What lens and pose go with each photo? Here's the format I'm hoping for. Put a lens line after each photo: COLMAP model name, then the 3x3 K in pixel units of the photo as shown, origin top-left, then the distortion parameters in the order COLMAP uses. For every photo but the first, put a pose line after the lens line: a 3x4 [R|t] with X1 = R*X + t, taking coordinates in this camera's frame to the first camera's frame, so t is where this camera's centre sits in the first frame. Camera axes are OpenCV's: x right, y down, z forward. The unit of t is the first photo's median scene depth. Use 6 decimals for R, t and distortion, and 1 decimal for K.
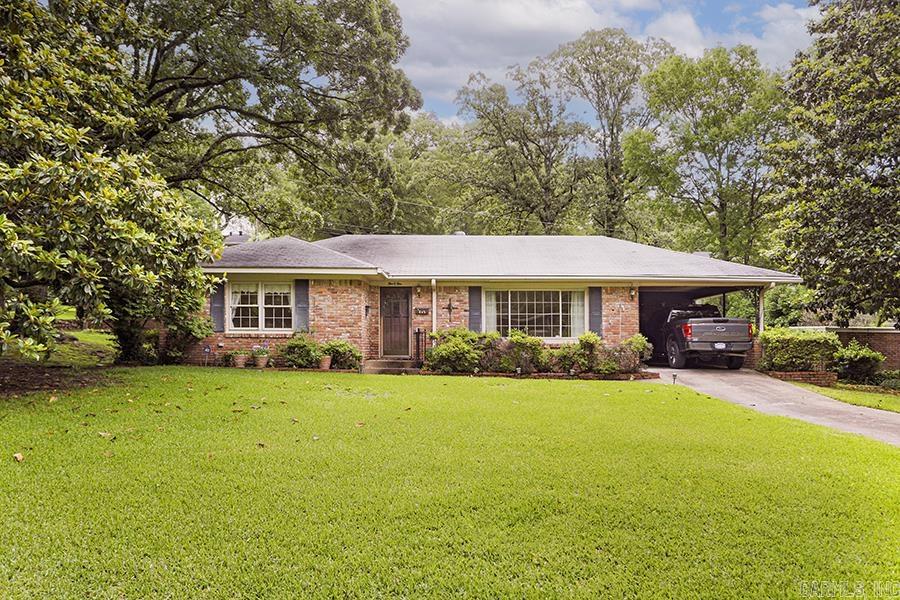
lens RADIAL K [[609.4, 0, 449.7], [0, 609.4, 301.1], [0, 0, 1]] dist [0.002810, 0.000504]
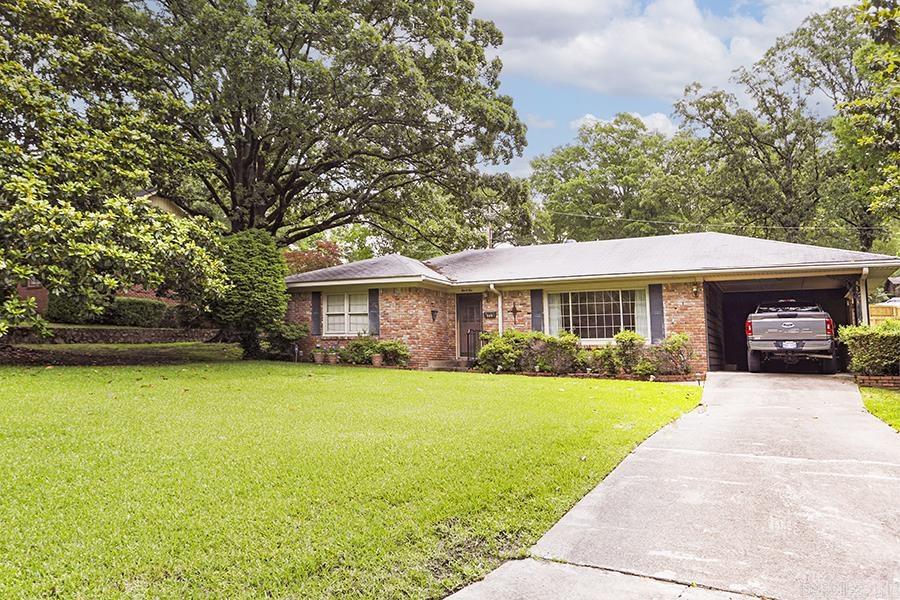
lens RADIAL K [[563.6, 0, 449.8], [0, 563.6, 298.2], [0, 0, 1]] dist [-0.002383, -0.000511]
pose [[0.910843, -0.037447, -0.411050, 0.304059], [0.022148, 0.998875, -0.041921, 0.027552], [0.412157, 0.029080, 0.910648, 0.073648]]
